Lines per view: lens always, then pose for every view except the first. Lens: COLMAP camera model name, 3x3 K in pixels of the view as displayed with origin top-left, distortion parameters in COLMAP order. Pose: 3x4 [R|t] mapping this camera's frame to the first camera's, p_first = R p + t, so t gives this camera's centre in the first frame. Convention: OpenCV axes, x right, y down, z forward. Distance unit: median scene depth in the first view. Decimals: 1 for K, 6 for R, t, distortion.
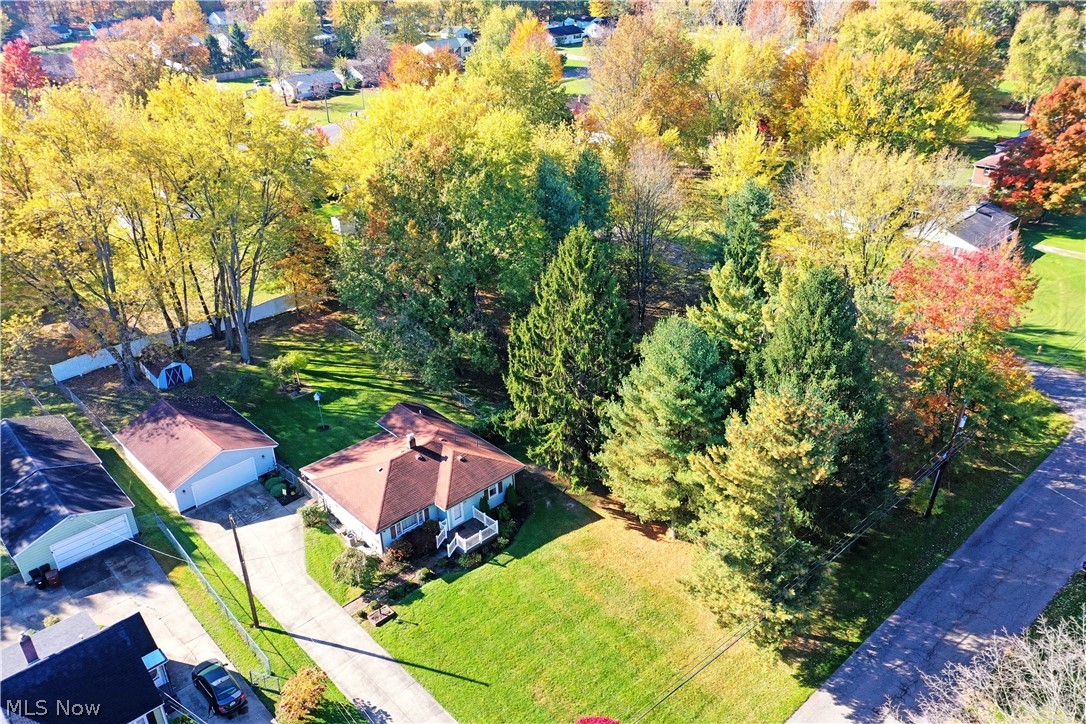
lens RADIAL K [[859.3, 0, 545.1], [0, 859.3, 362.5], [0, 0, 1]] dist [0.008611, -0.002075]
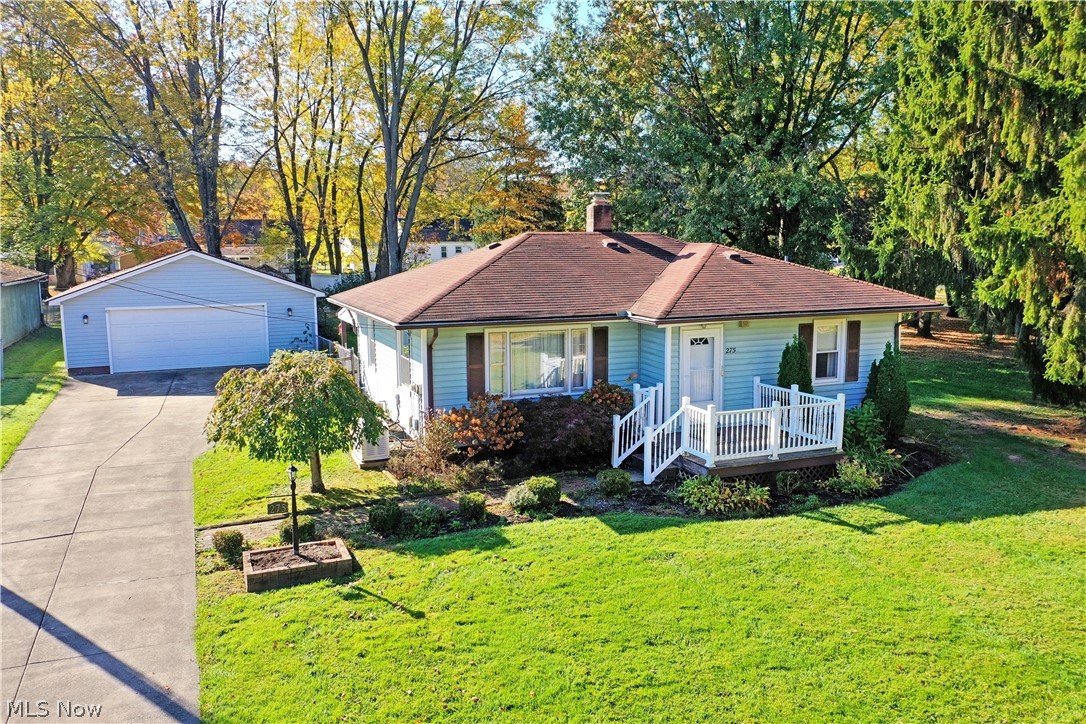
lens RADIAL K [[859.3, 0, 540.7], [0, 859.3, 360.1], [0, 0, 1]] dist [0.008611, -0.002075]
pose [[0.932086, 0.074290, -0.354538, -0.050037], [-0.189947, 0.933629, -0.303740, 0.277343], [0.308442, 0.350455, 0.884333, 0.737309]]
